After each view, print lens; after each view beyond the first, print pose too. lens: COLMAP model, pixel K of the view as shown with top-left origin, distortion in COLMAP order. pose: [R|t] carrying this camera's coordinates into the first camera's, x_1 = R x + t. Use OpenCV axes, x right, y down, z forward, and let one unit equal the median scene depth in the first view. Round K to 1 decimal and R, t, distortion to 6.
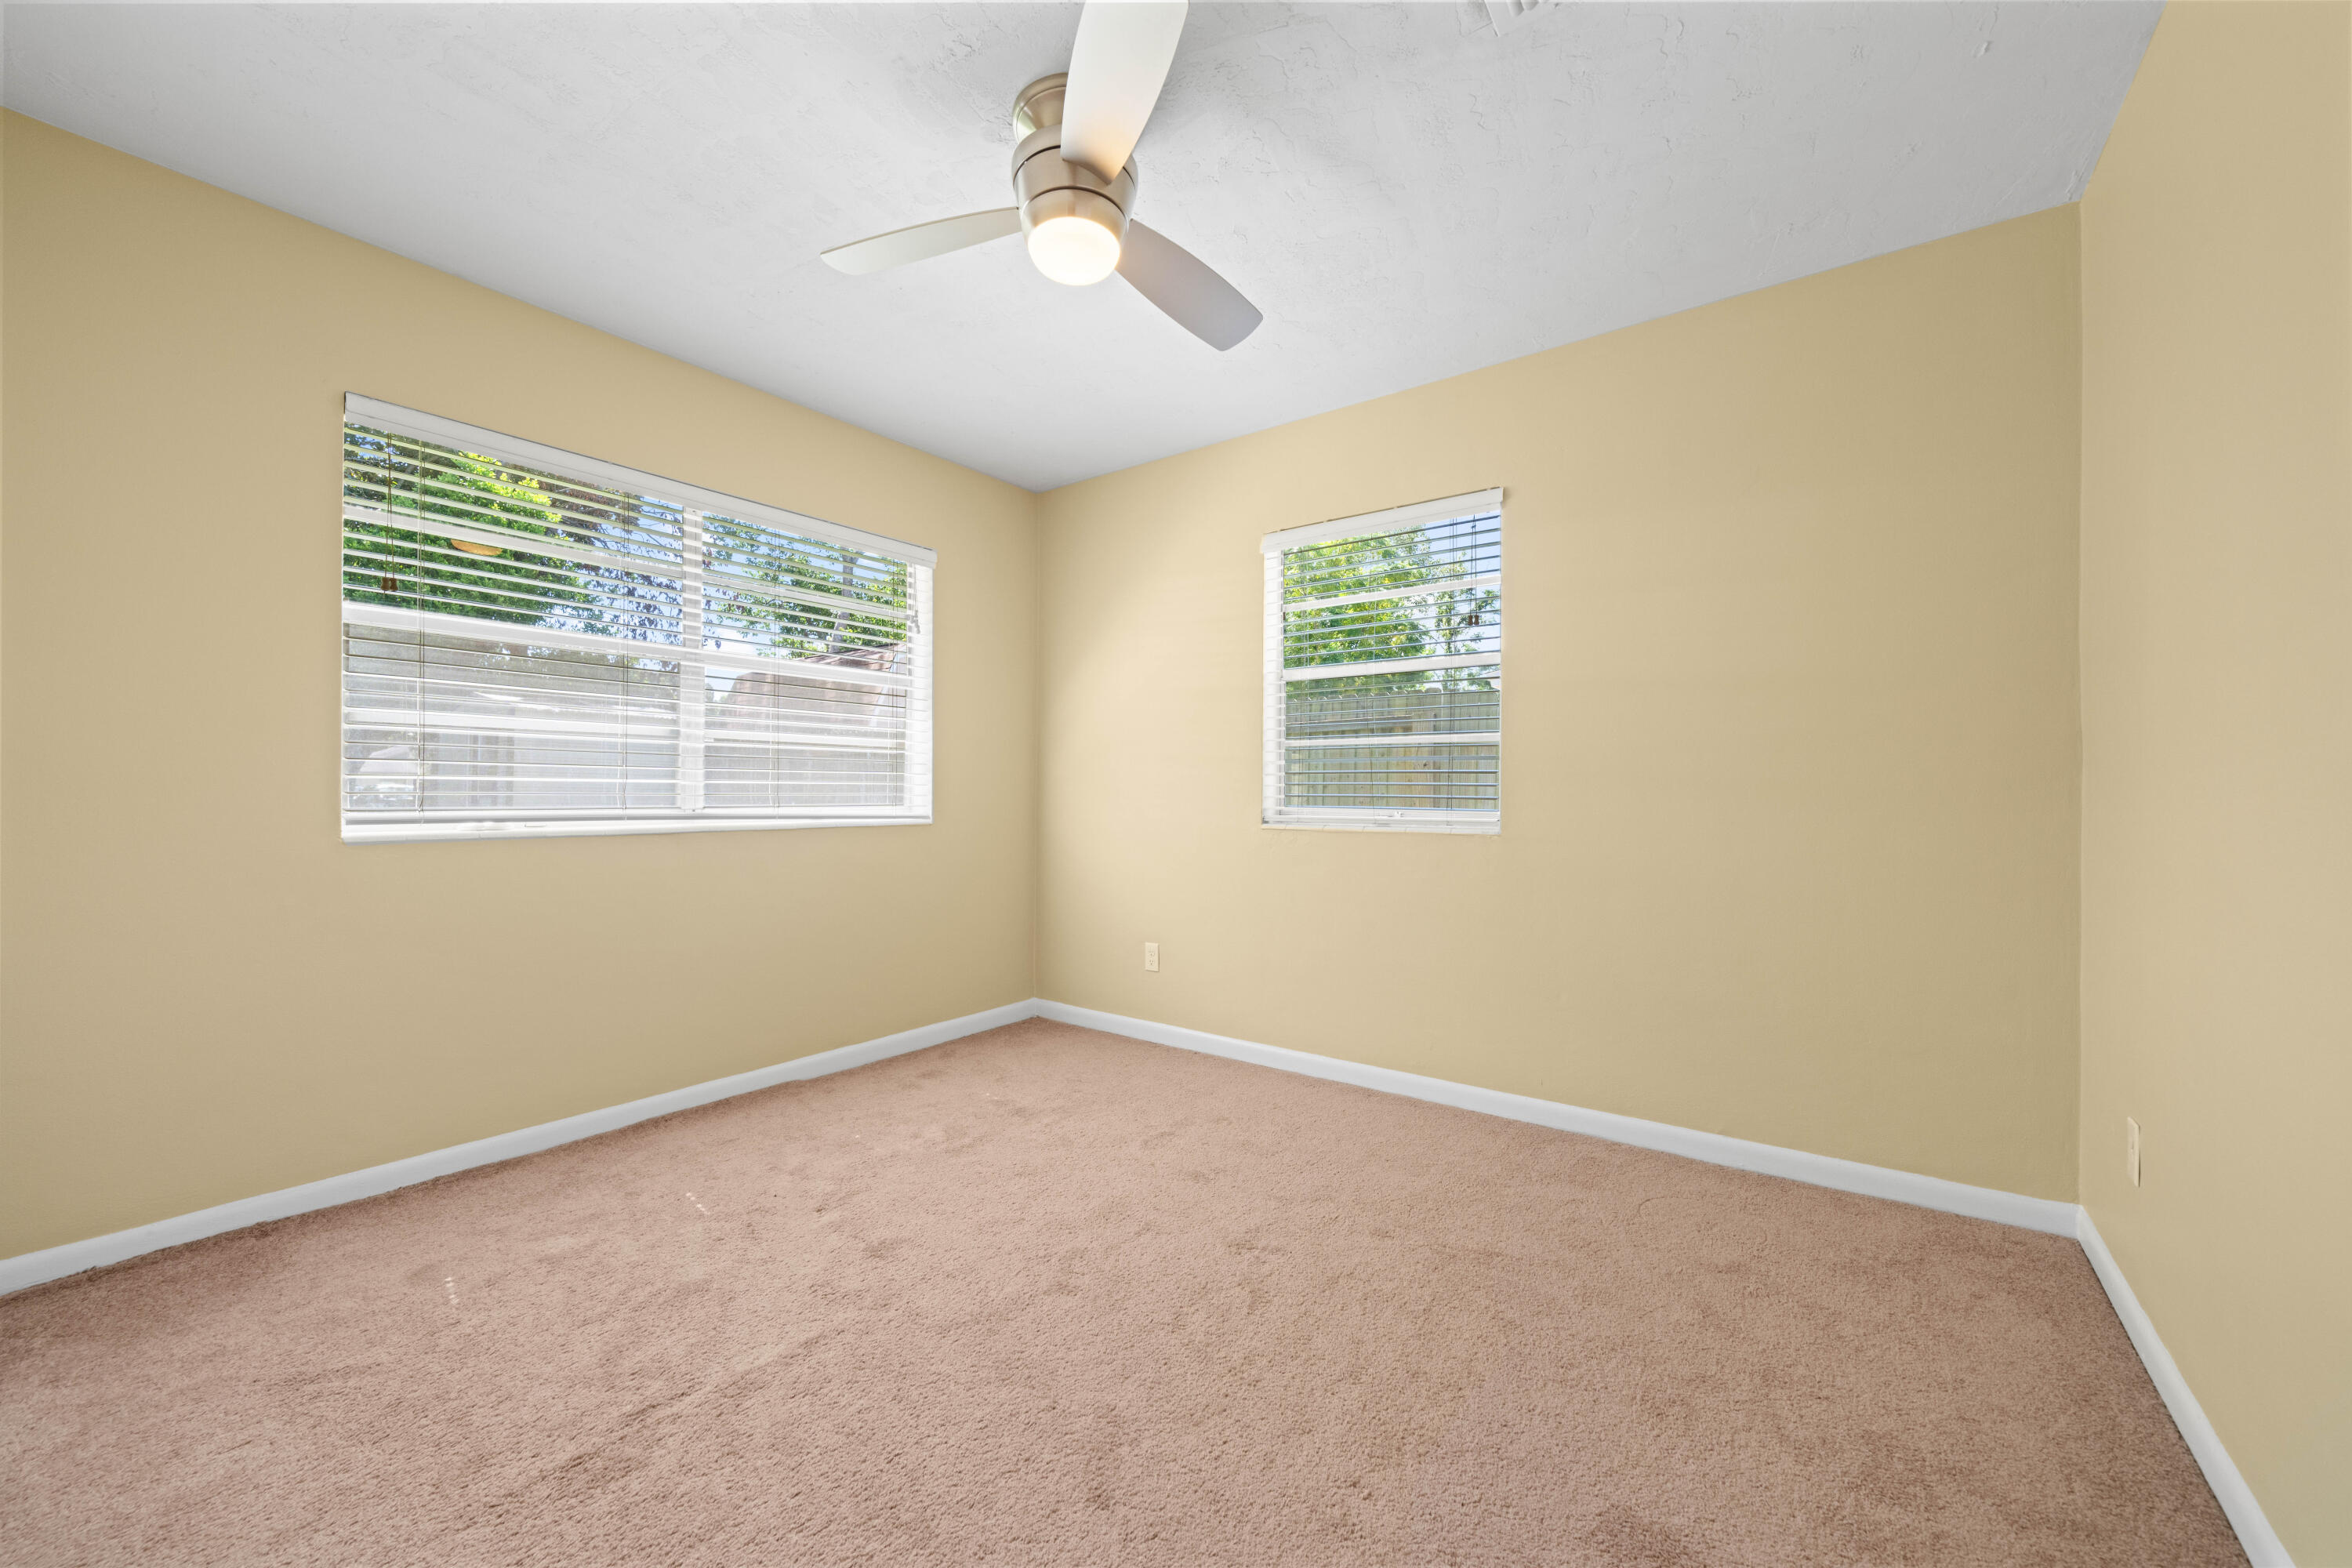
lens RADIAL K [[897.2, 0, 1176.0], [0, 897.2, 784.0], [0, 0, 1]] dist [-0.000465, 0.000030]
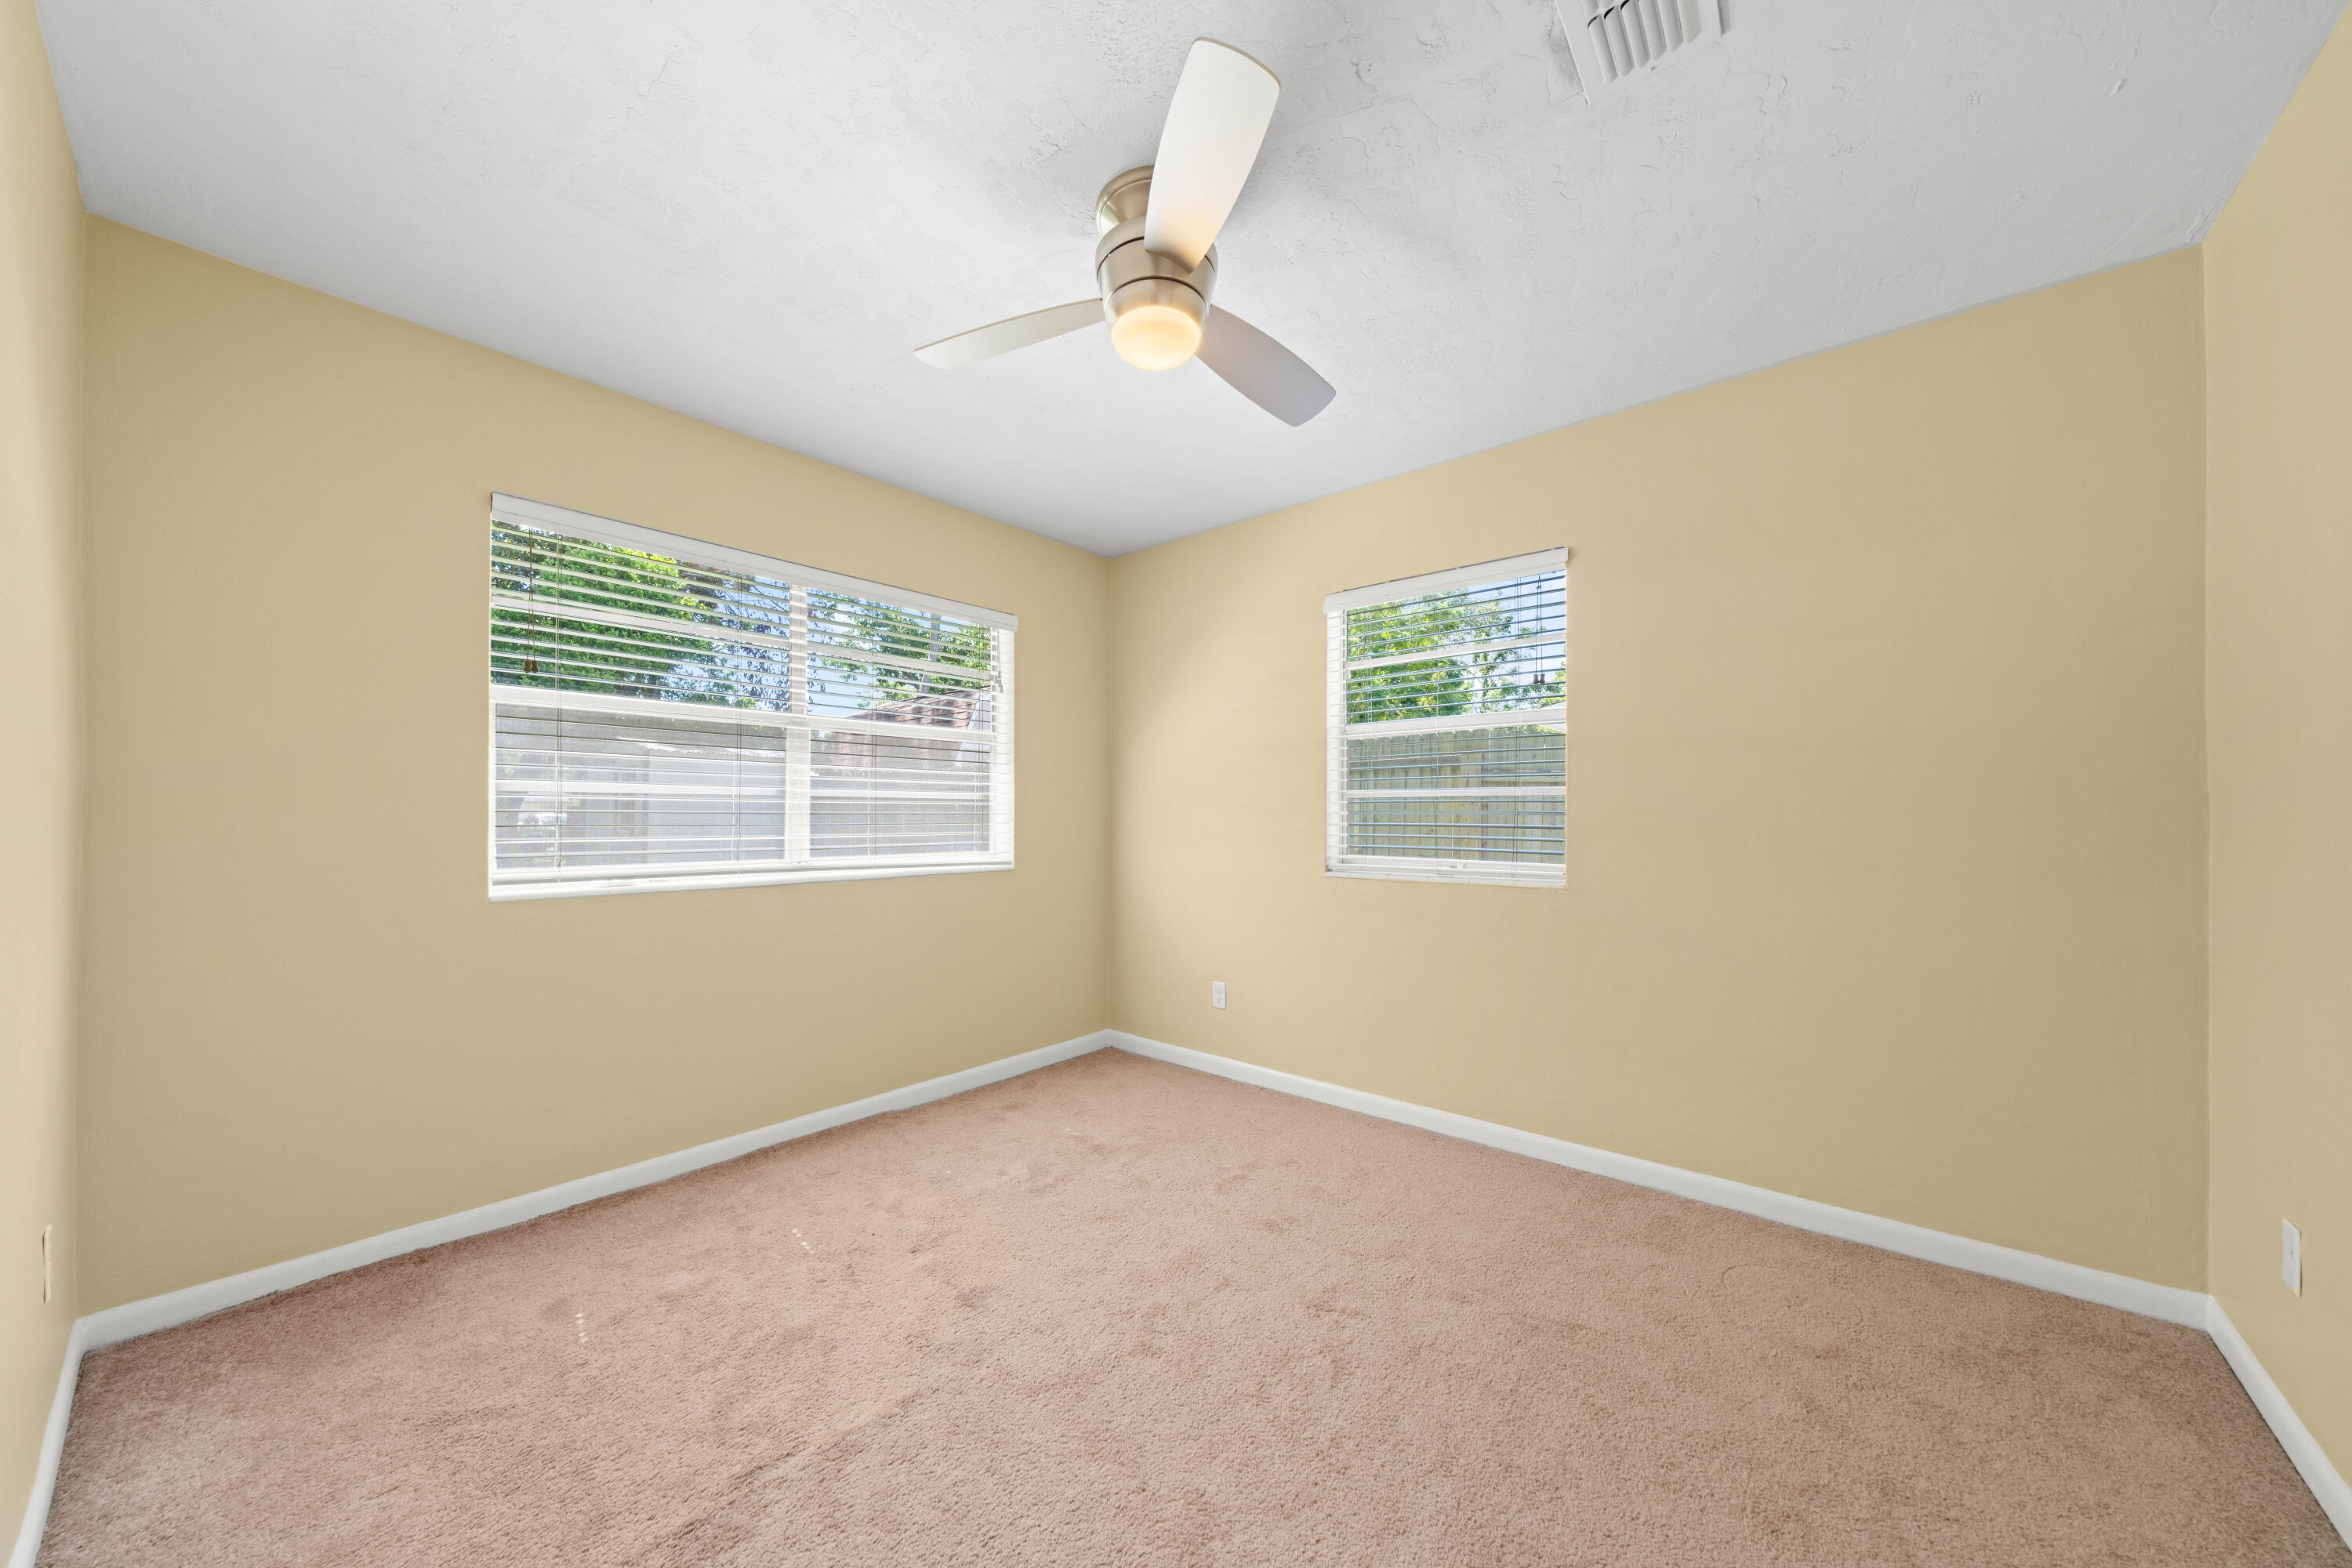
lens RADIAL K [[818.3, 0, 1171.4], [0, 818.3, 804.2], [0, 0, 1]] dist [-0.001895, -0.000046]
pose [[0.997641, -0.002975, -0.068586, -0.029871], [0.002761, 0.999991, -0.003211, -0.053128], [0.068595, 0.003014, 0.997640, 0.063522]]
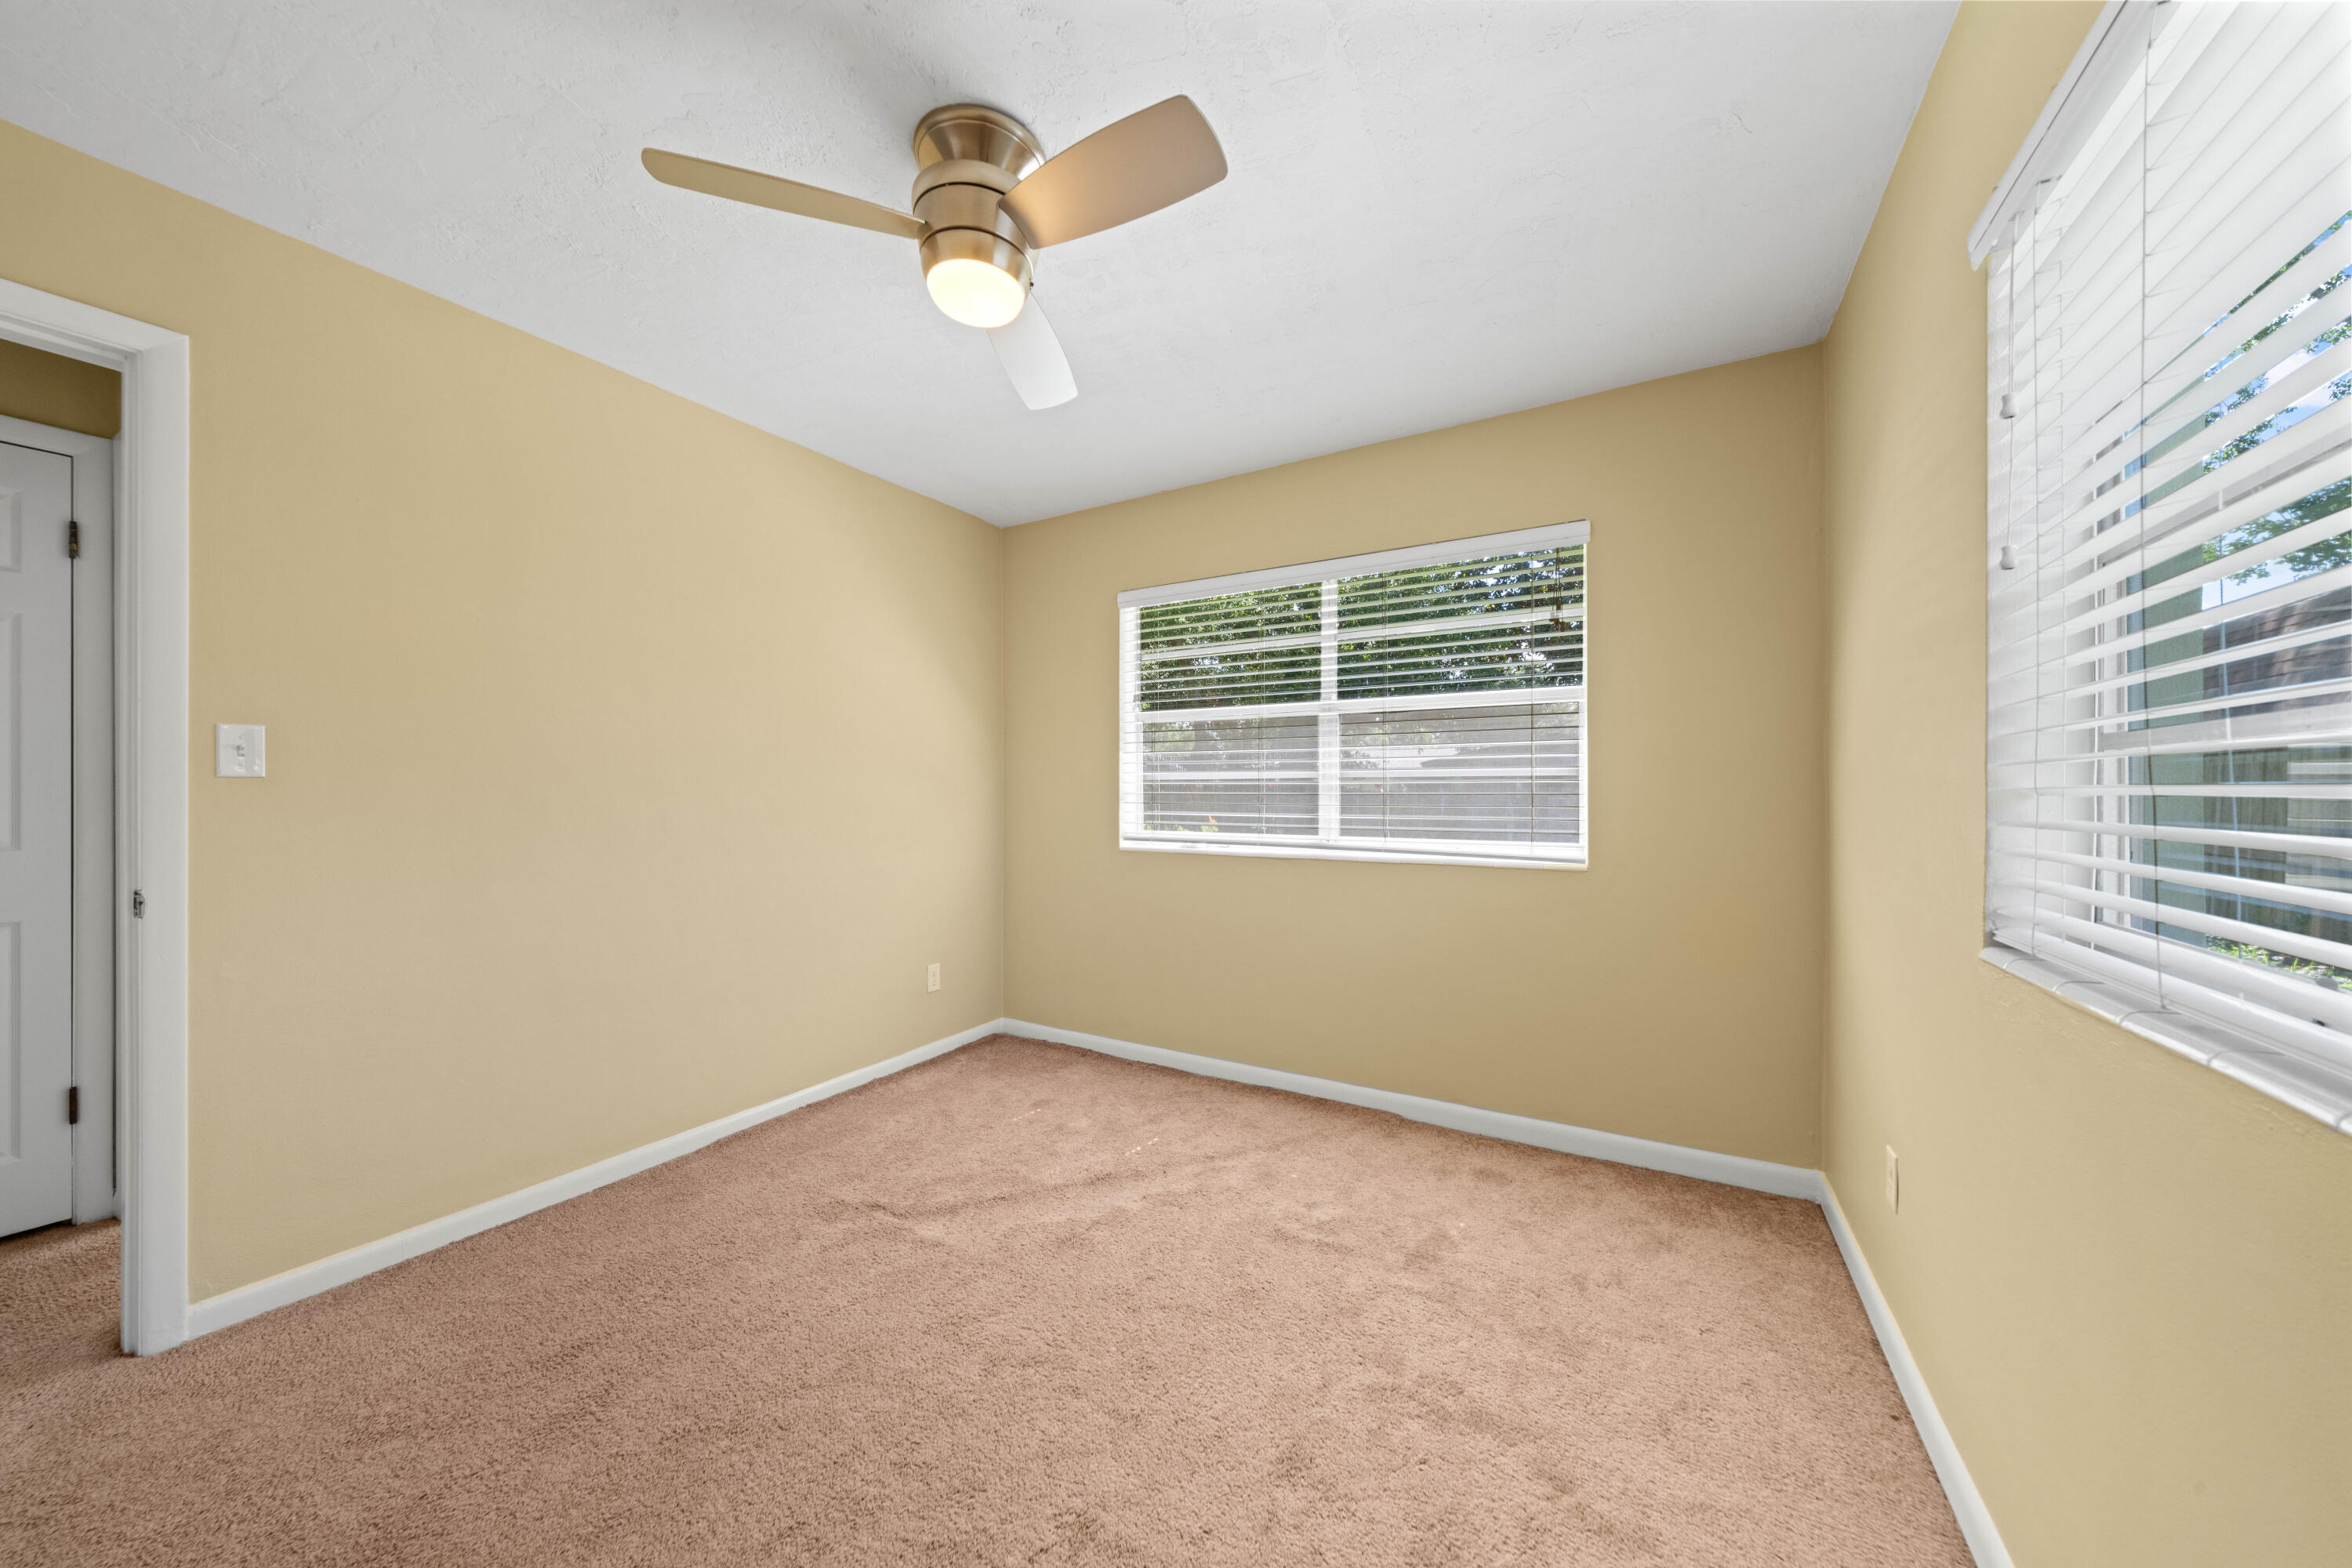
lens RADIAL K [[806.9, 0, 1164.3], [0, 806.9, 792.7], [0, 0, 1]] dist [-0.000217, 0.000079]
pose [[0.095123, -0.005420, -0.995451, 0.701602], [0.008618, 0.999952, -0.004621, -0.041547], [0.995428, -0.008140, 0.095165, 1.026288]]
